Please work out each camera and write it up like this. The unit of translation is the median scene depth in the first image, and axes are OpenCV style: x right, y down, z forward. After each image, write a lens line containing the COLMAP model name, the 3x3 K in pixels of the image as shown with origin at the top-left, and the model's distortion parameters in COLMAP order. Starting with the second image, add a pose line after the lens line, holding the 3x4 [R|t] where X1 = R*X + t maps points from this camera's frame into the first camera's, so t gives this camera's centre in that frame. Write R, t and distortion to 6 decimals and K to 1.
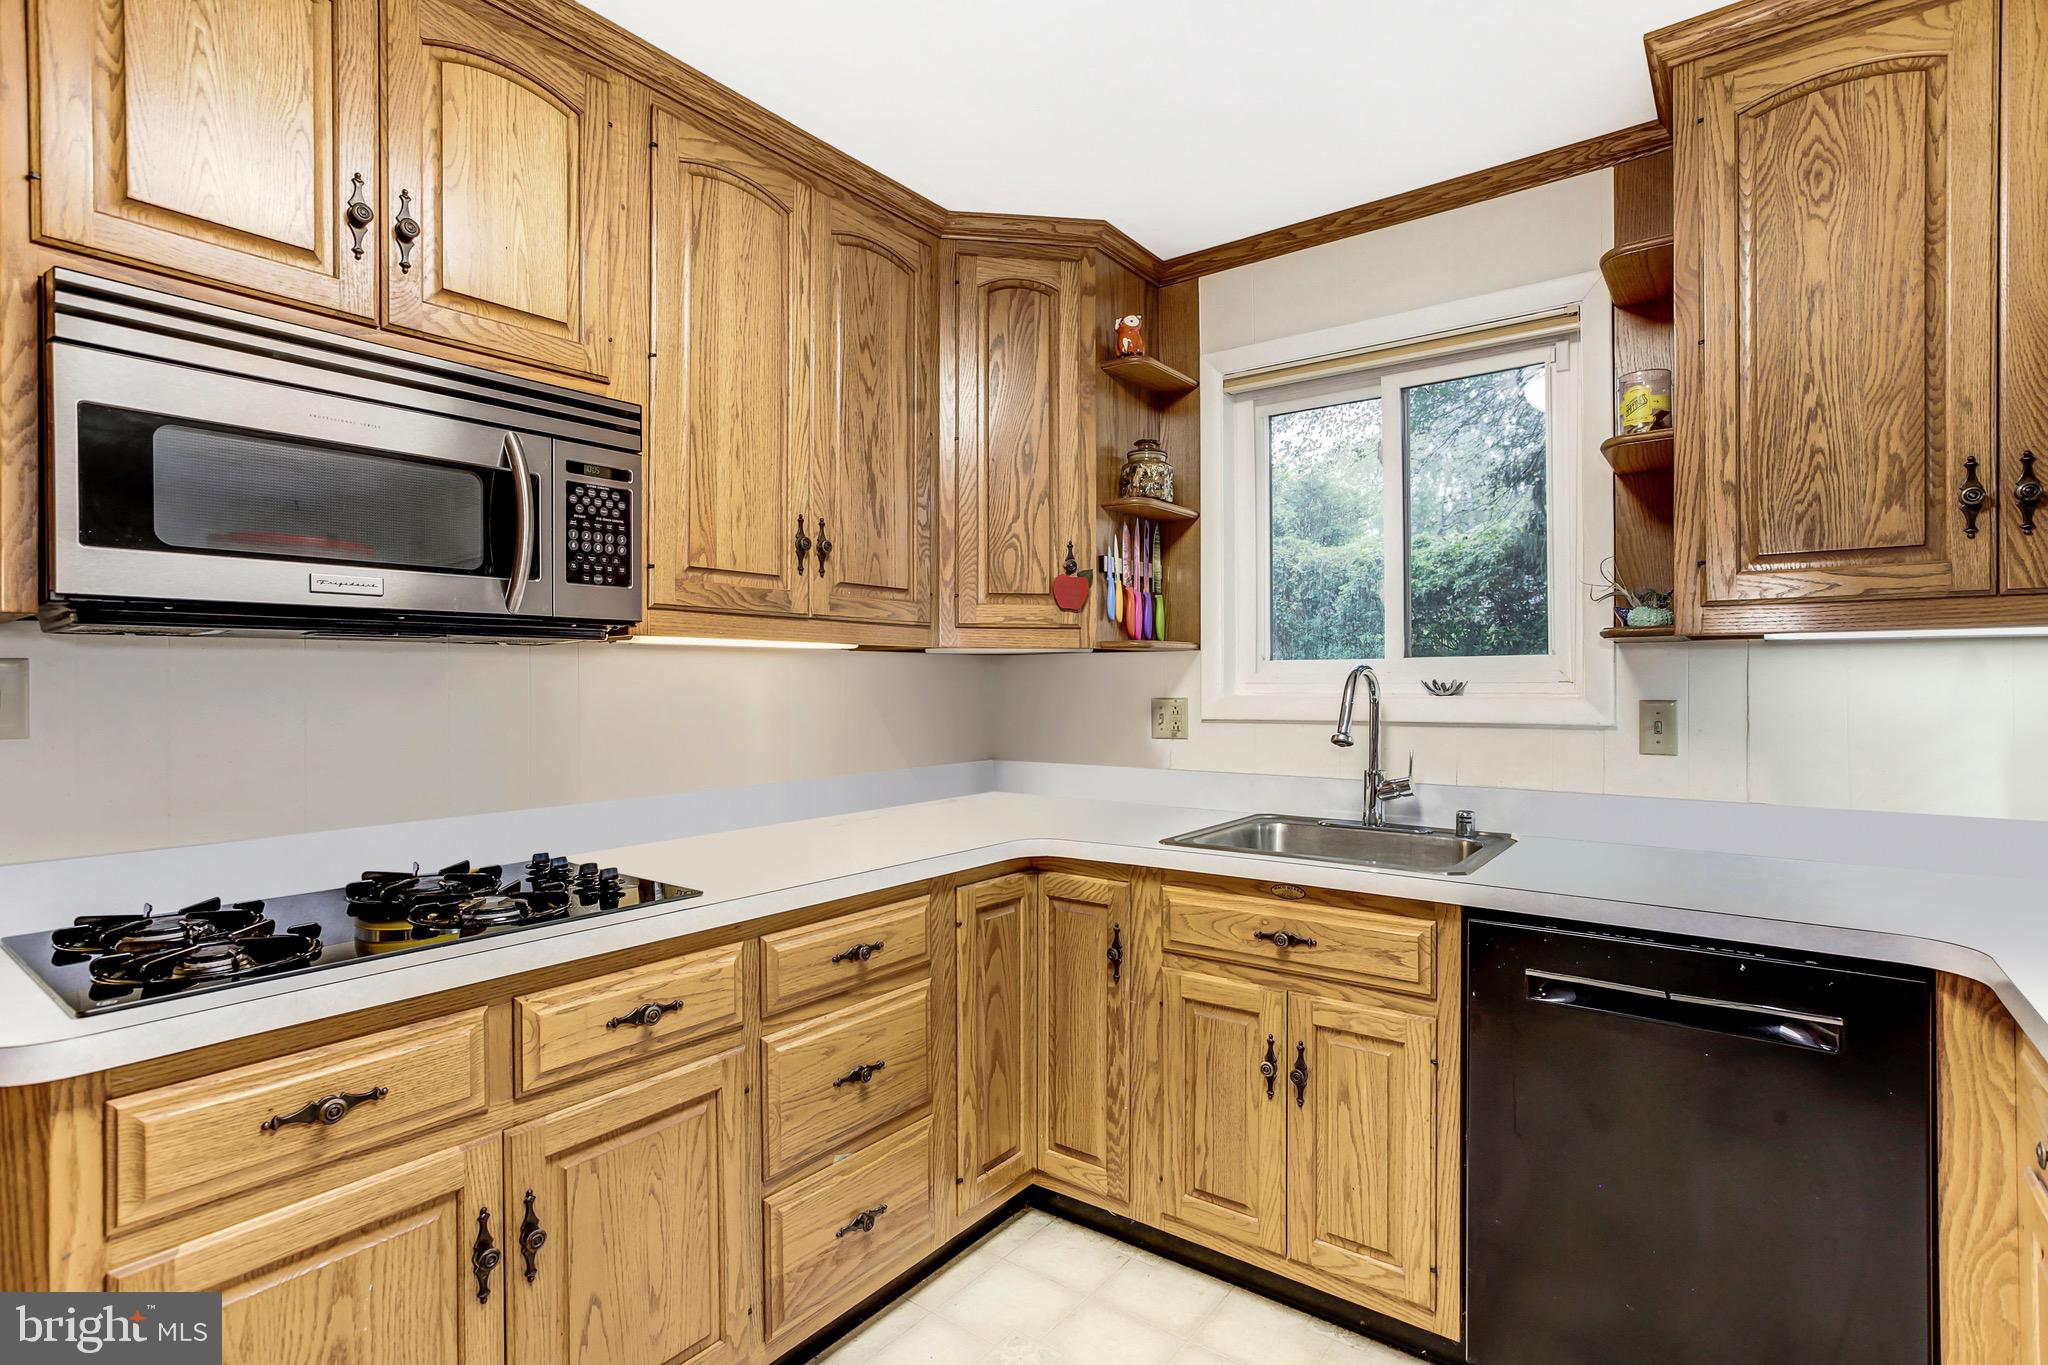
lens RADIAL K [[1013.5, 0, 1004.7], [0, 1013.5, 682.1], [0, 0, 1]] dist [-0.005780, 0.007406]
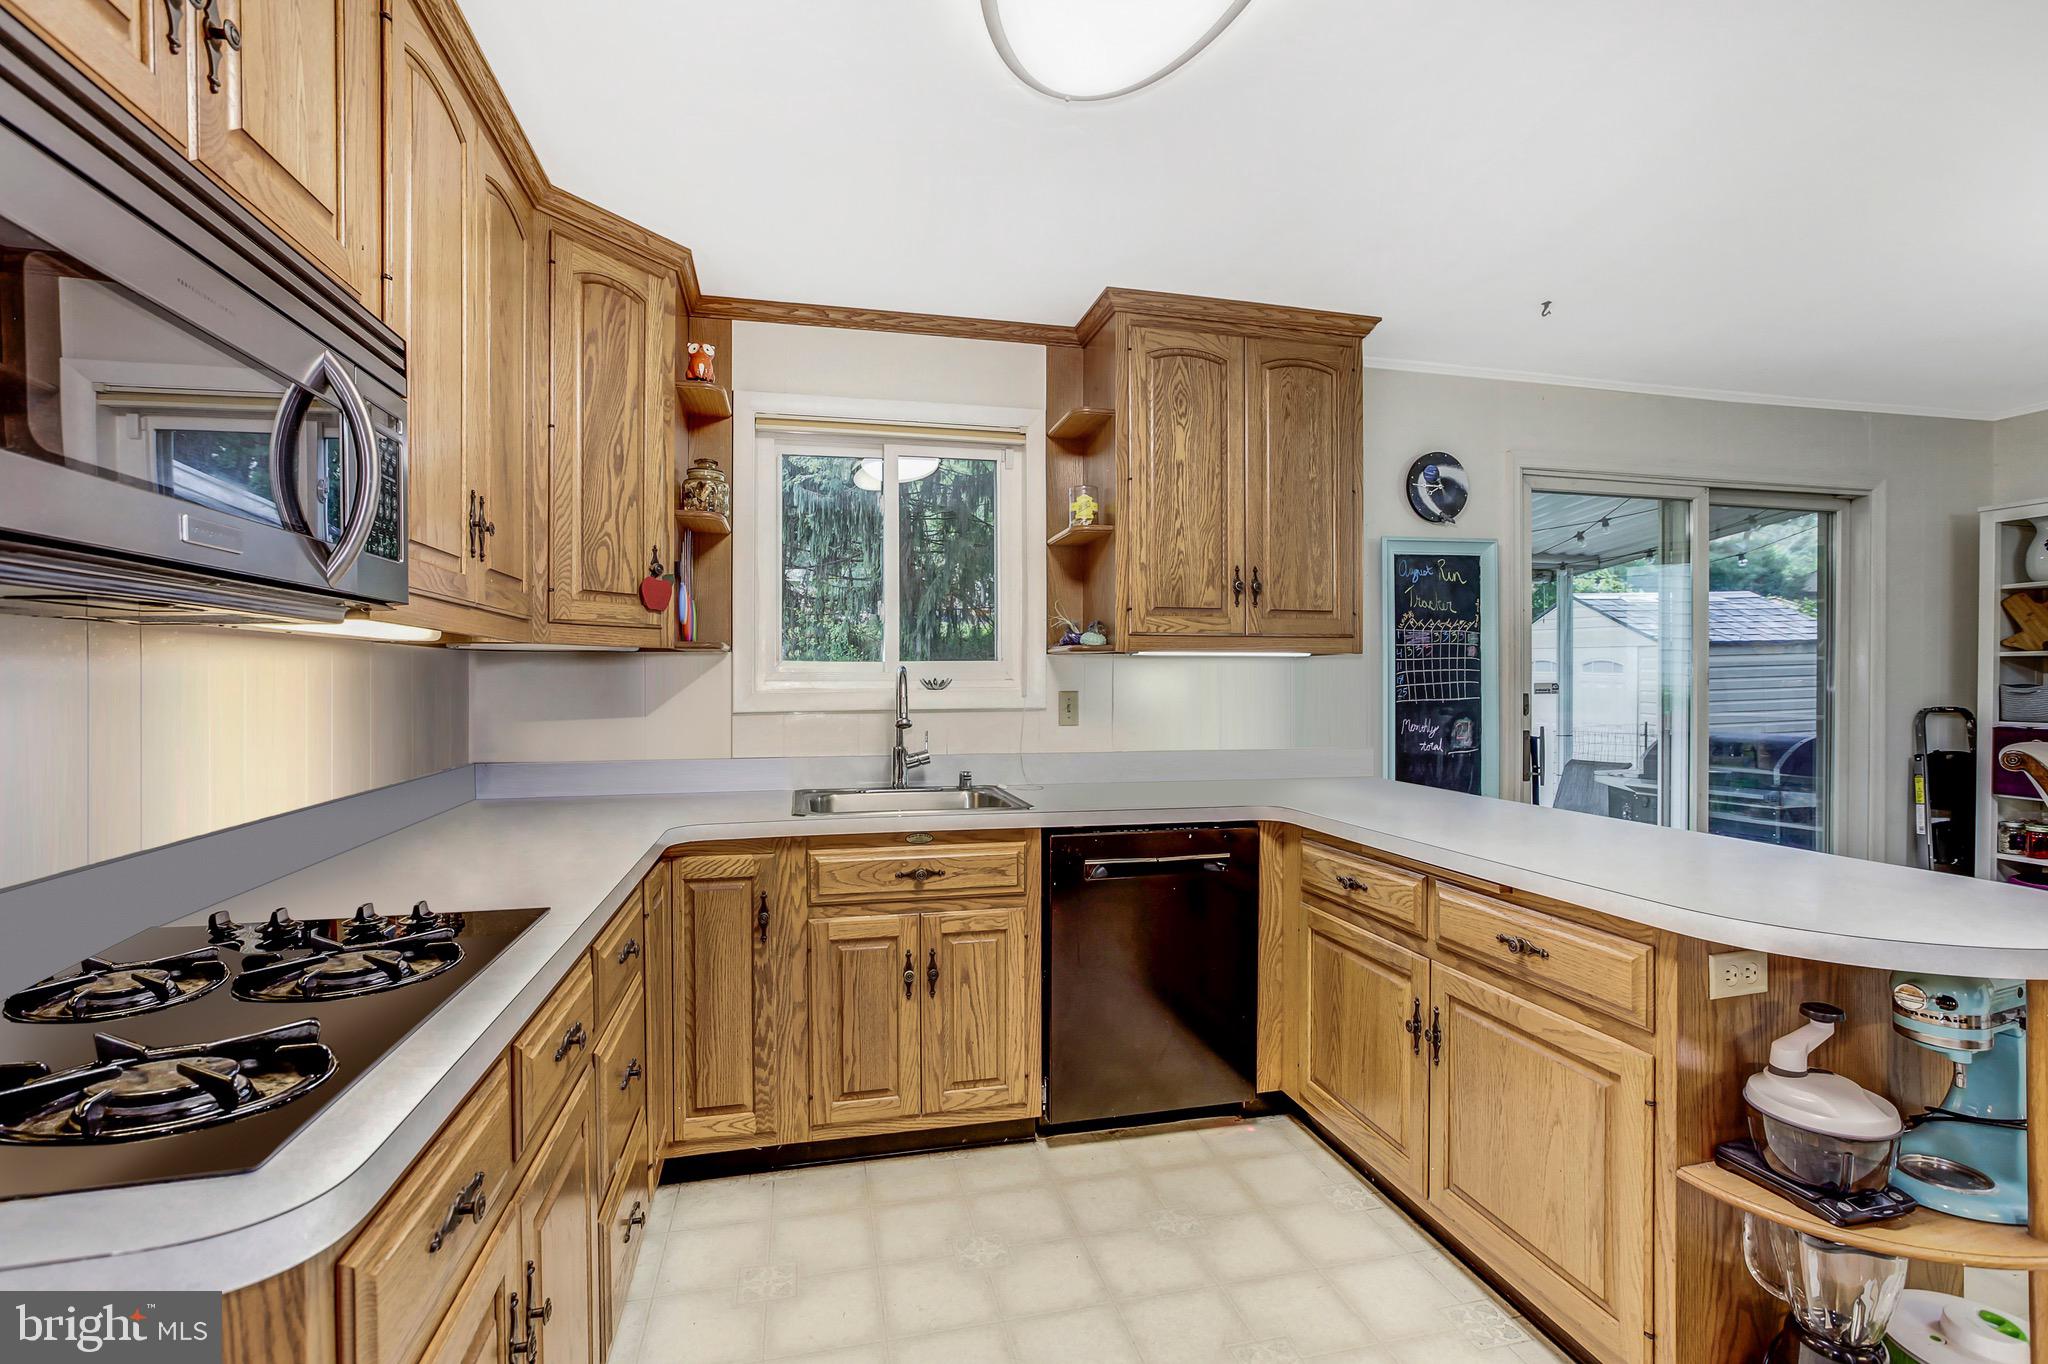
lens RADIAL K [[941.5, 0, 1019.8], [0, 941.5, 691.8], [0, 0, 1]] dist [-0.002892, 0.001891]
pose [[0.641323, -0.007805, 0.767232, -0.530189], [0.000917, 0.999955, 0.009405, 0.004467], [-0.767271, -0.005328, 0.641301, 0.106321]]
